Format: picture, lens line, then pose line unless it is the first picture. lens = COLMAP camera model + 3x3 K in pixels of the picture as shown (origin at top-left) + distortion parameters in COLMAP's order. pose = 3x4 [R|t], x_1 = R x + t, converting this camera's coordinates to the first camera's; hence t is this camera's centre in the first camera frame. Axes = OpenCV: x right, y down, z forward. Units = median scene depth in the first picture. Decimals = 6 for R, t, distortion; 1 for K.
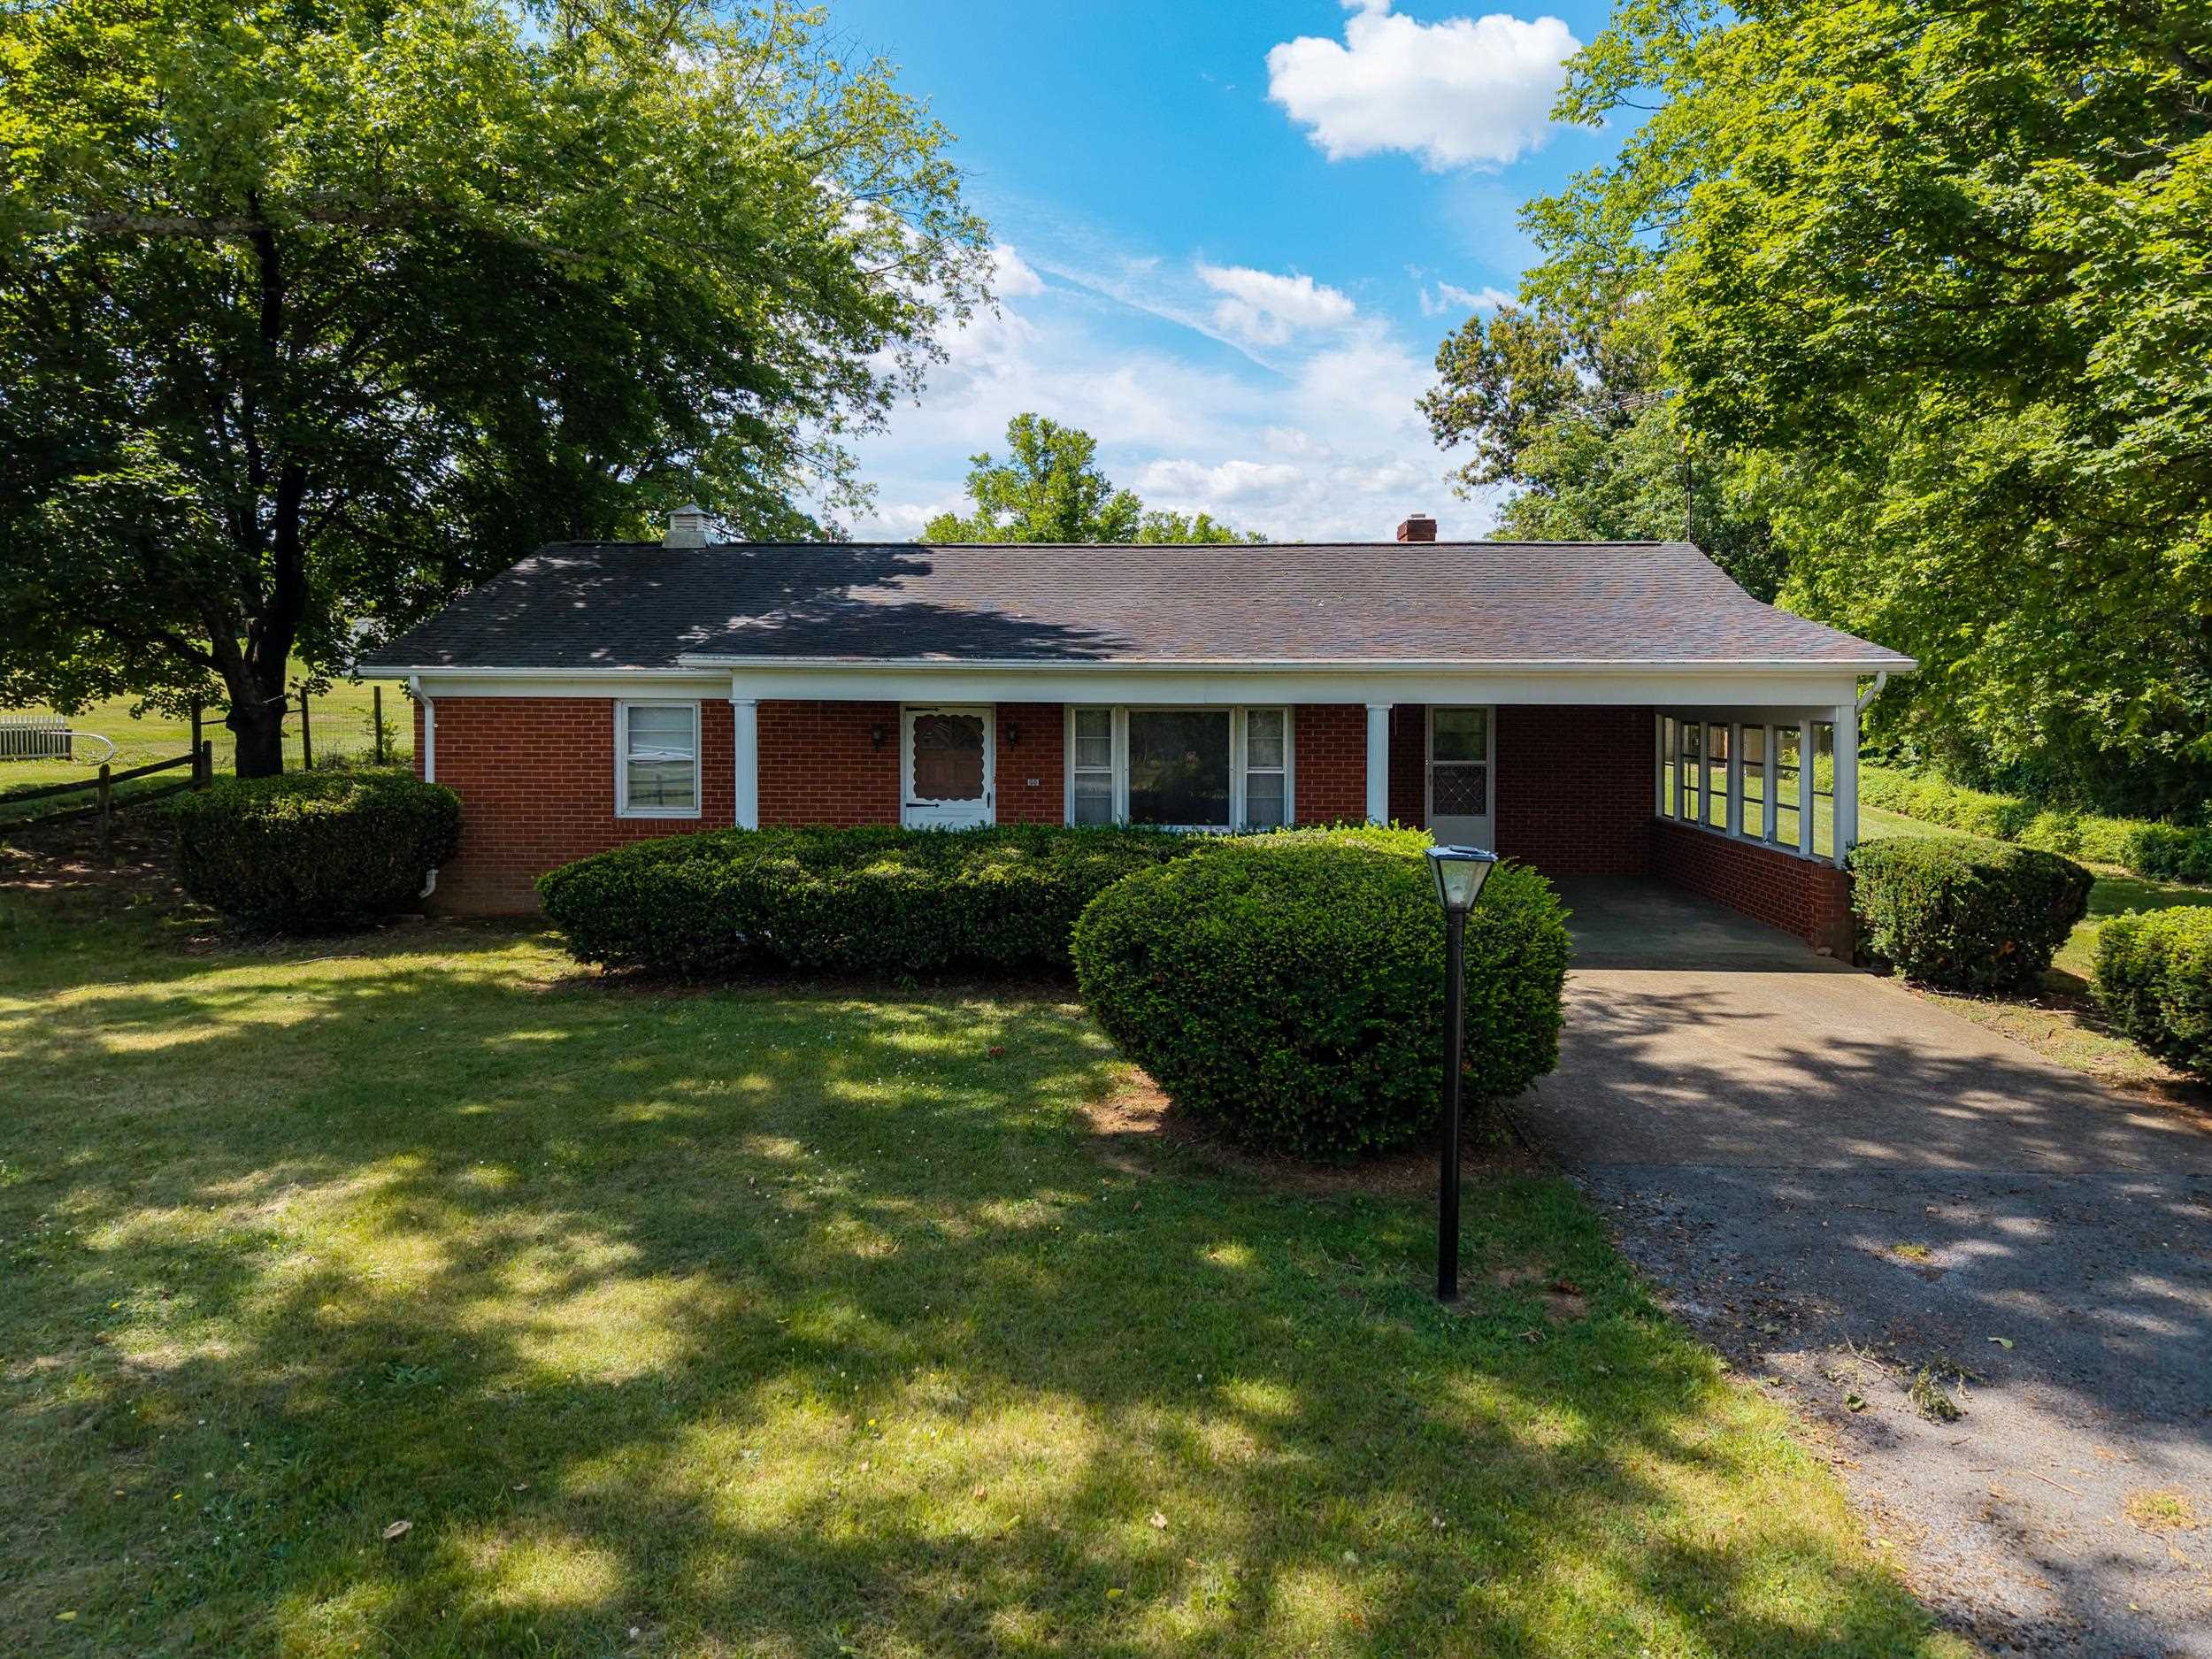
lens RADIAL K [[1474.7, 0, 1114.4], [0, 1474.7, 808.6], [0, 0, 1]] dist [0.005705, -0.012996]
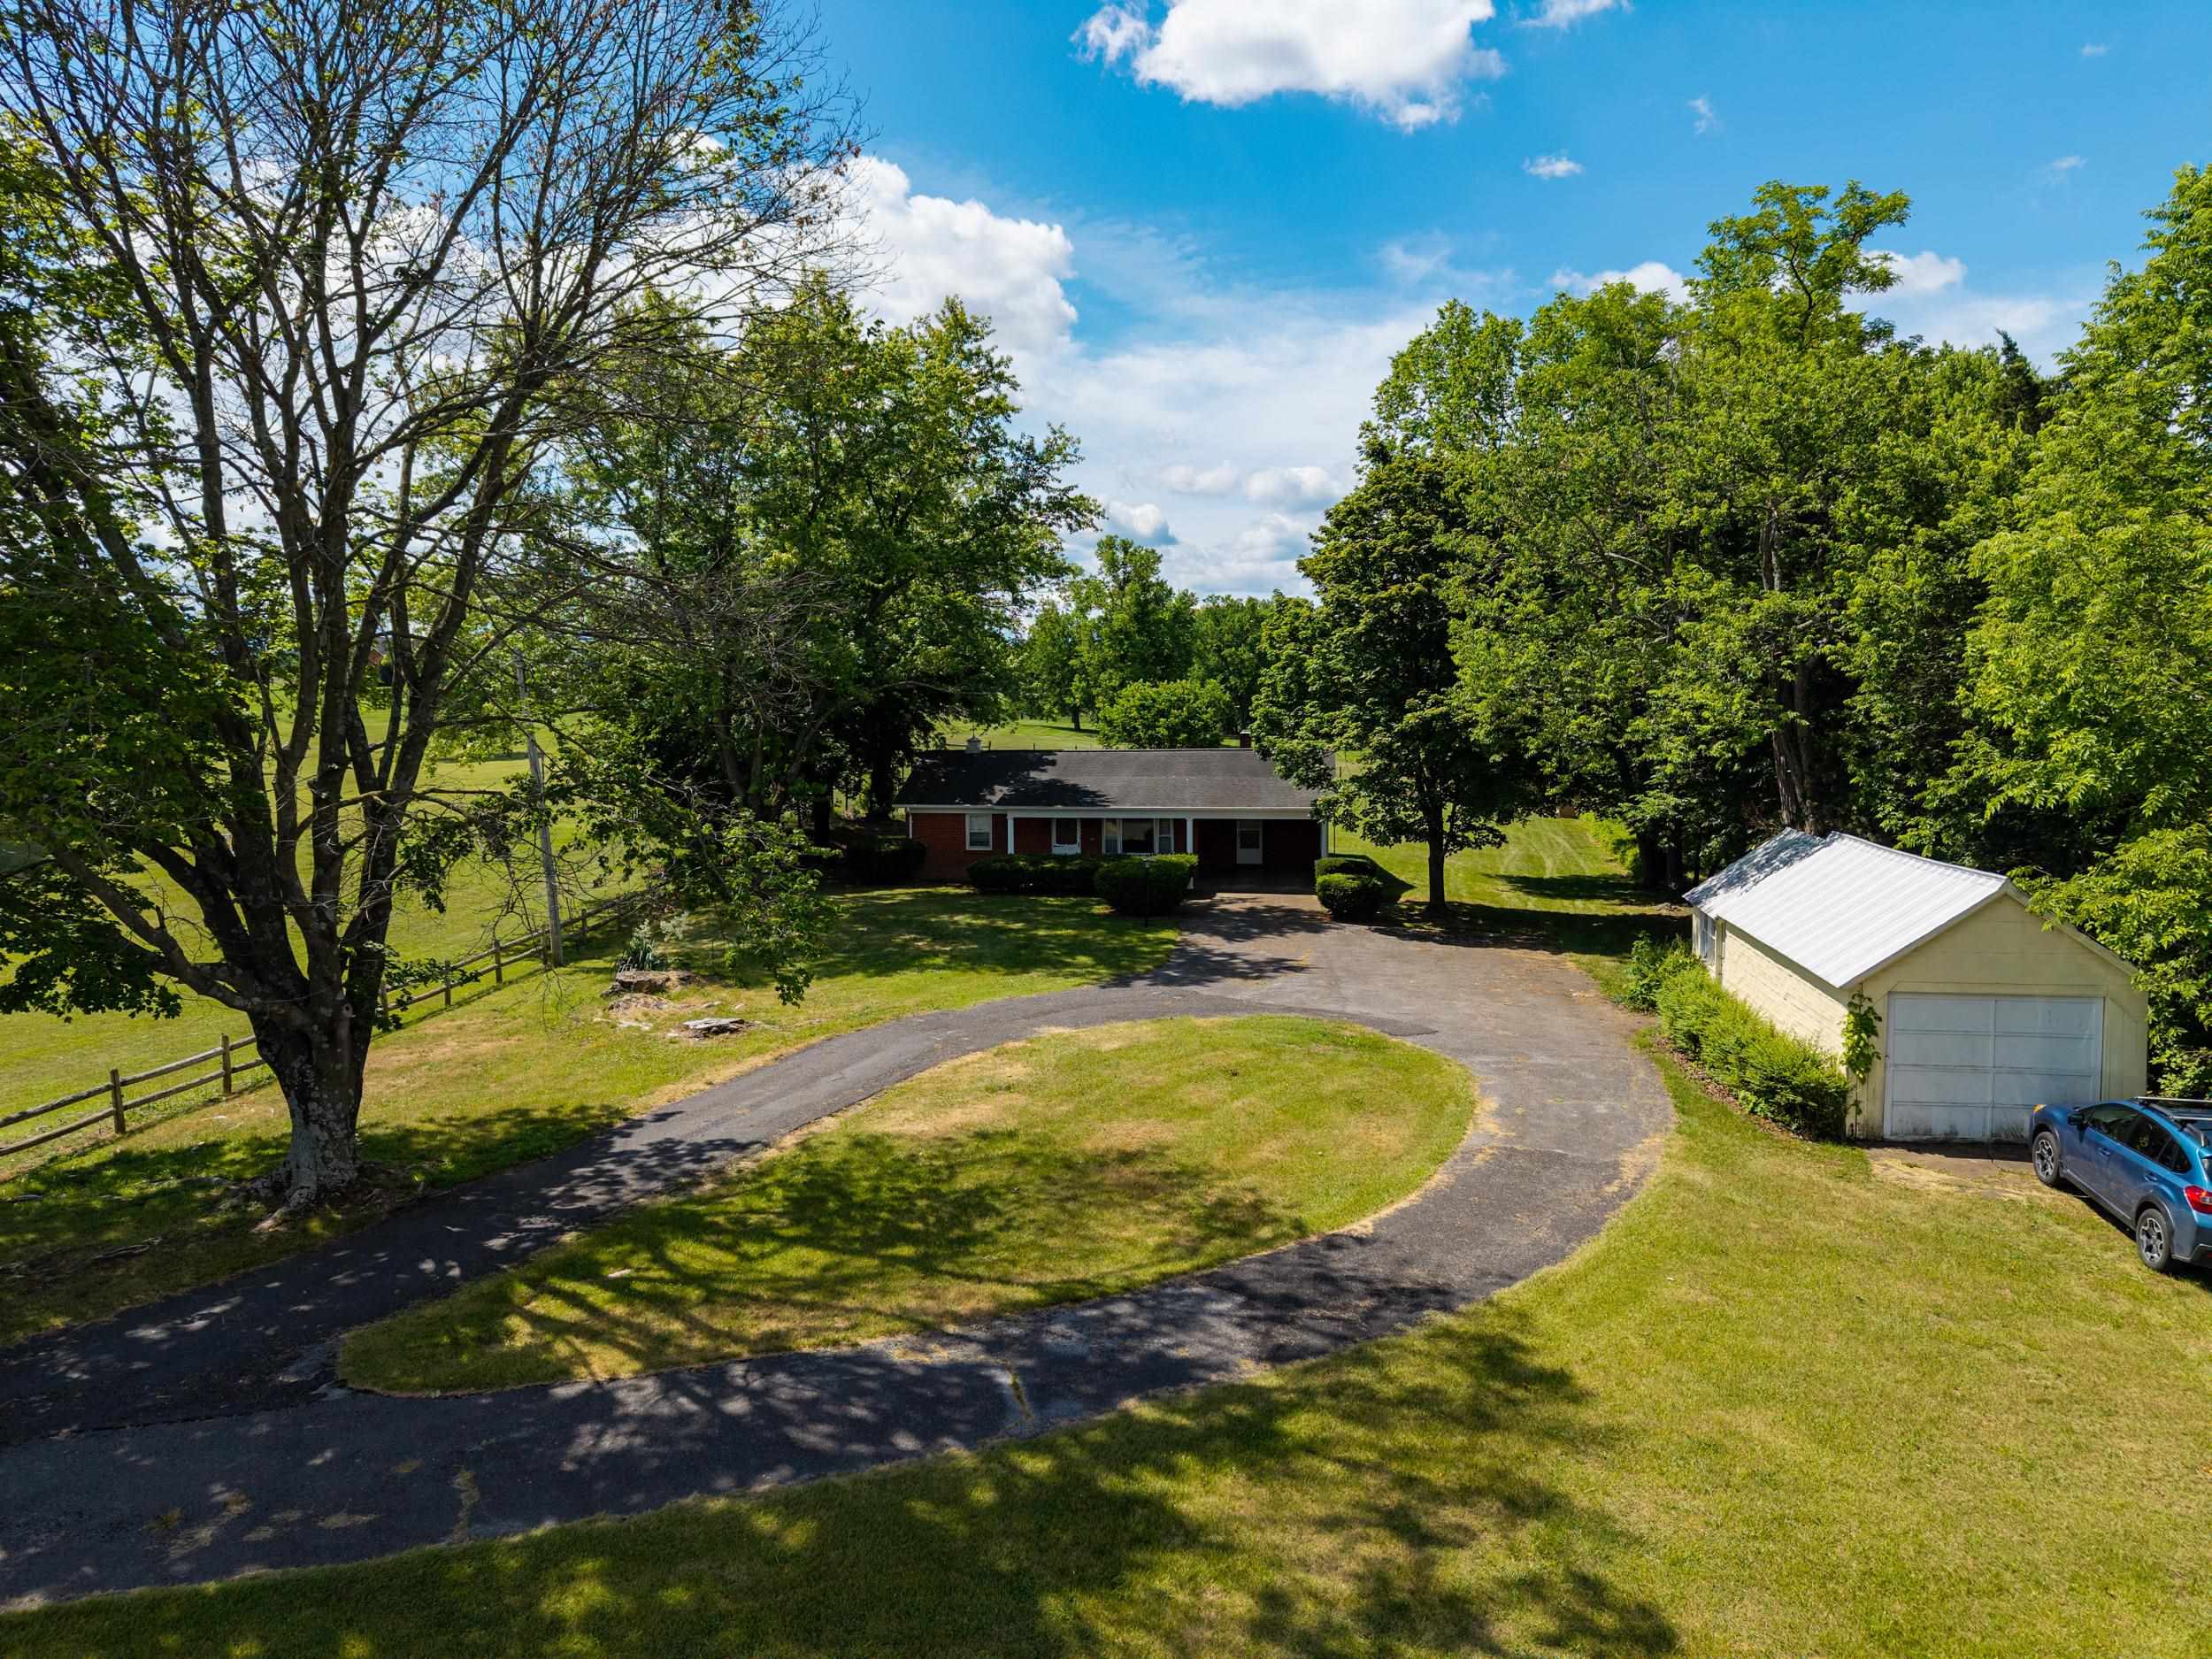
lens RADIAL K [[1474.7, 0, 1124.2], [0, 1474.7, 831.0], [0, 0, 1]] dist [0.005705, -0.012996]
pose [[0.998370, 0.004210, -0.056919, 0.030996], [-0.003758, 0.999961, 0.008048, -0.009891], [0.056951, -0.007821, 0.998346, -0.347267]]
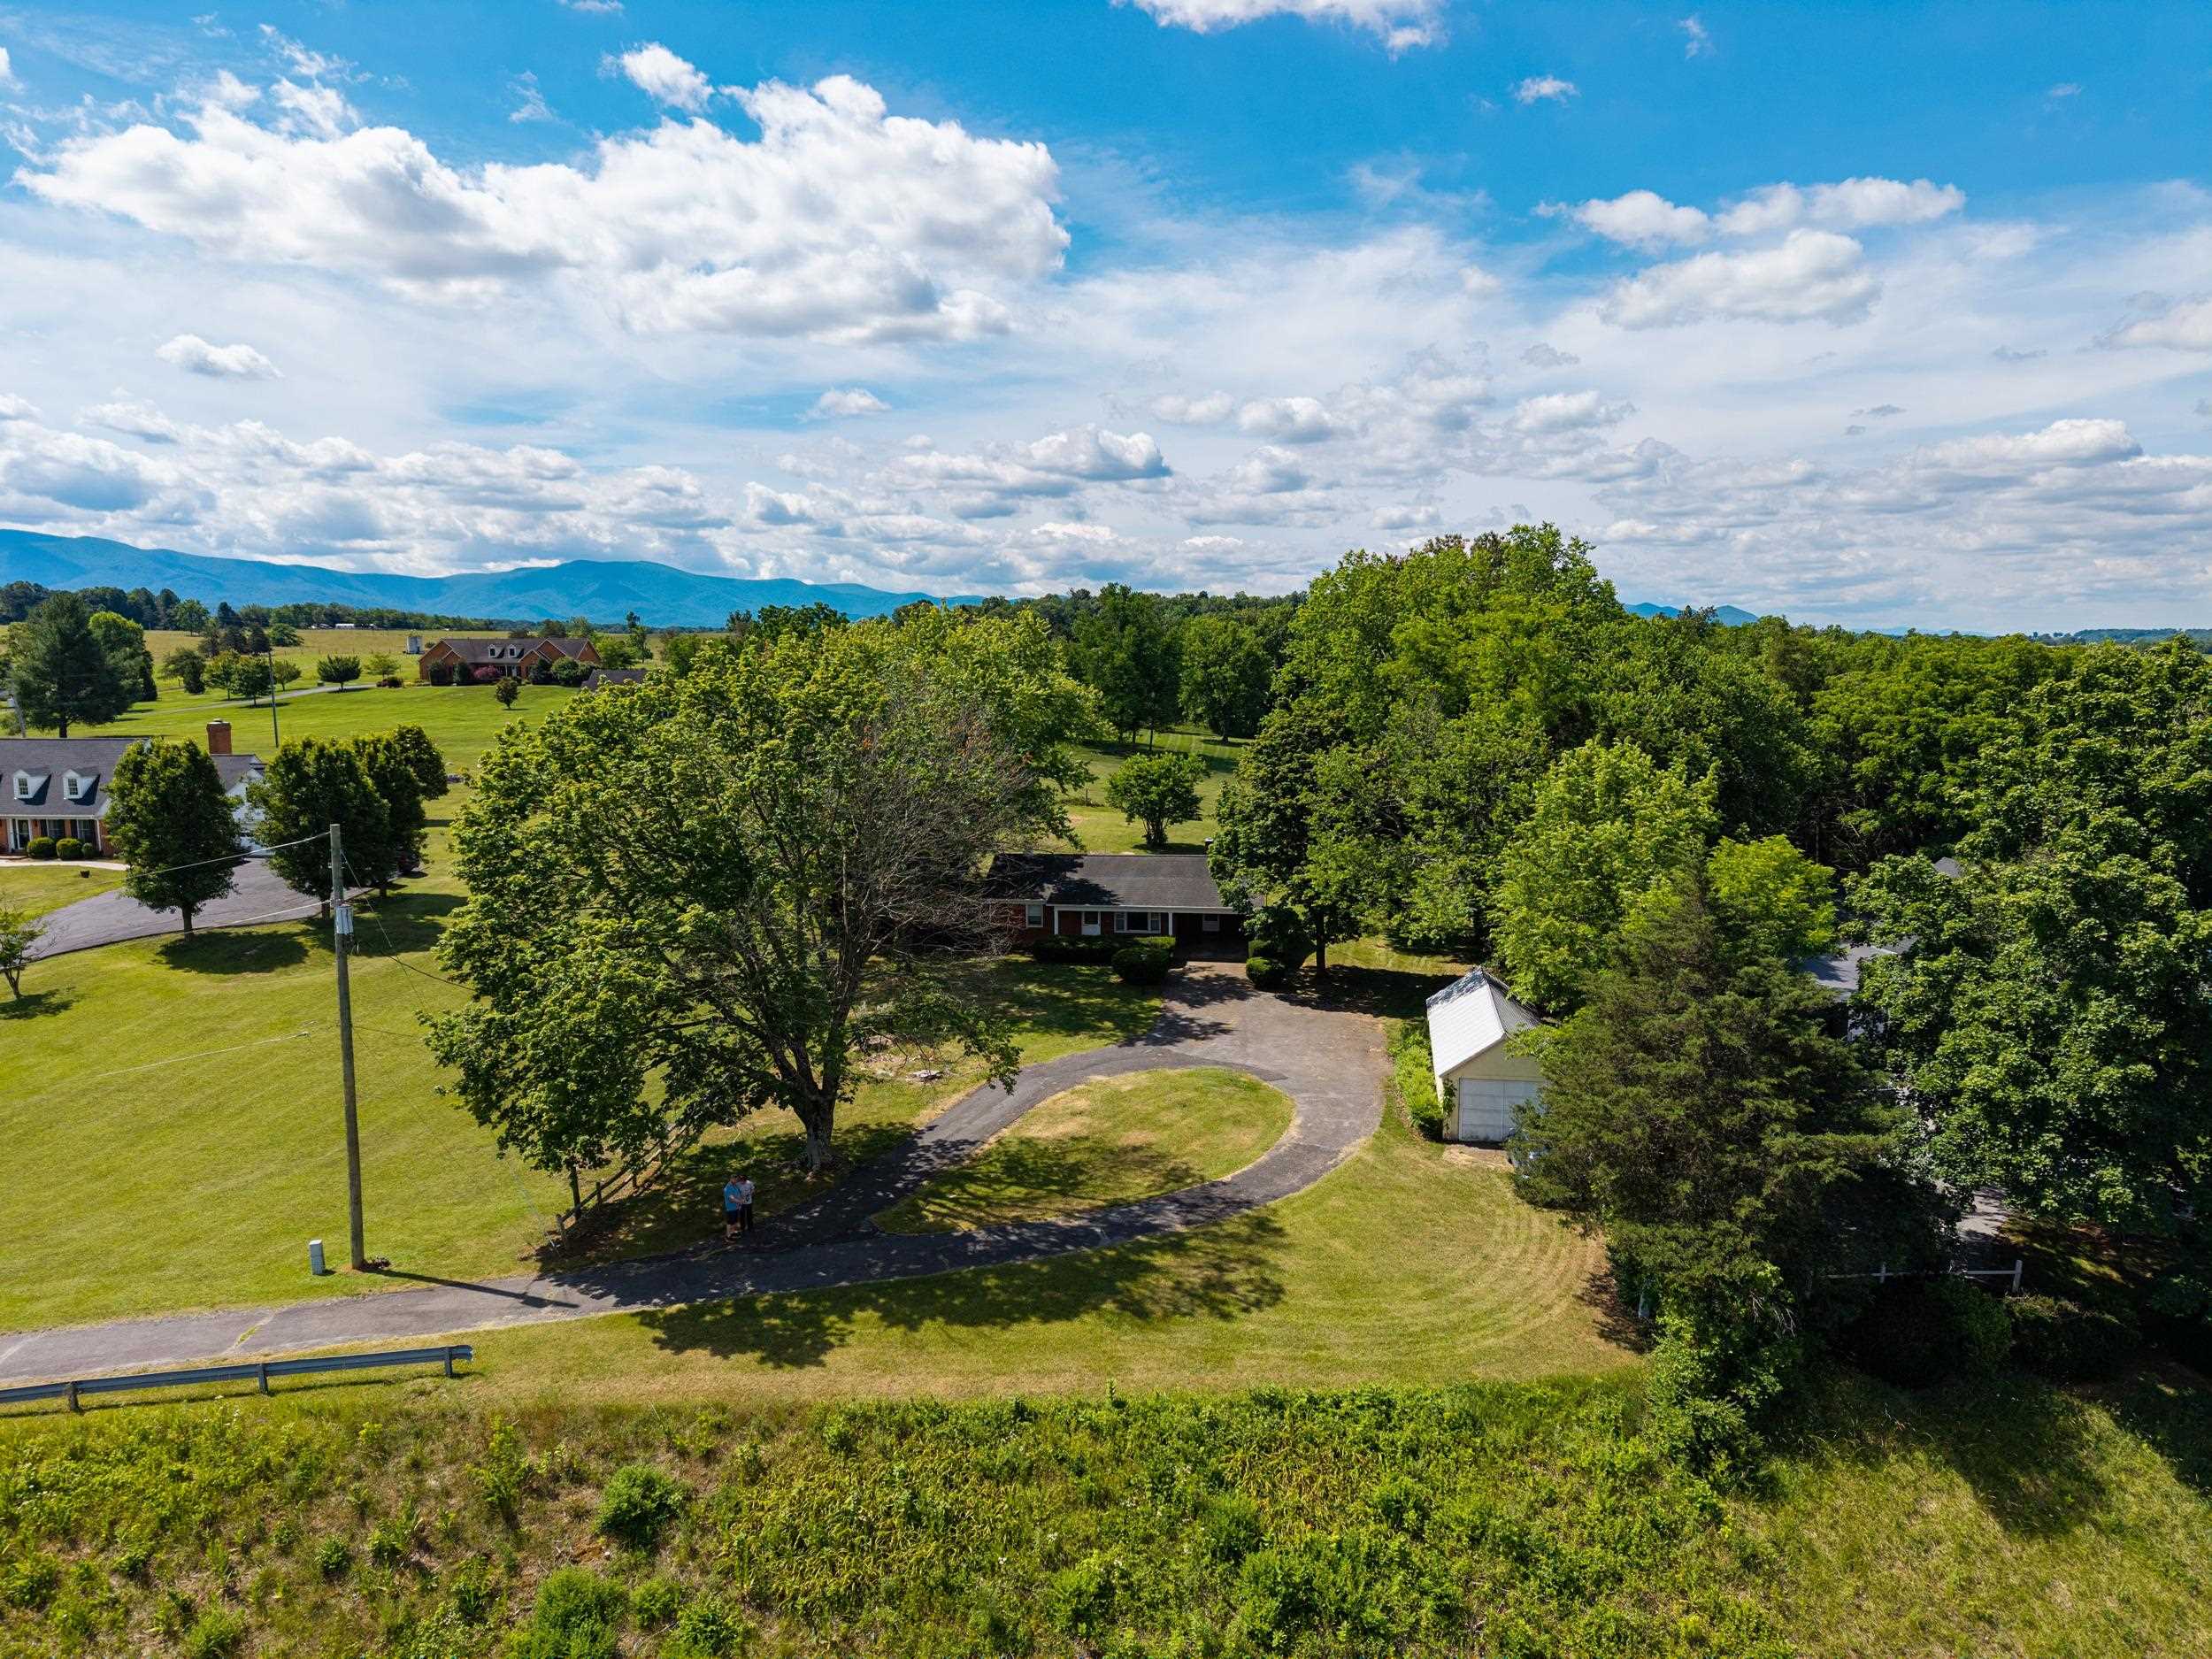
lens RADIAL K [[1474.7, 0, 1091.8], [0, 1474.7, 829.5], [0, 0, 1]] dist [0.005705, -0.012996]
pose [[0.997122, 0.001940, -0.075793, 0.042386], [0.002210, 0.998505, 0.054622, -0.095952], [0.075785, -0.054632, 0.995626, -0.627833]]
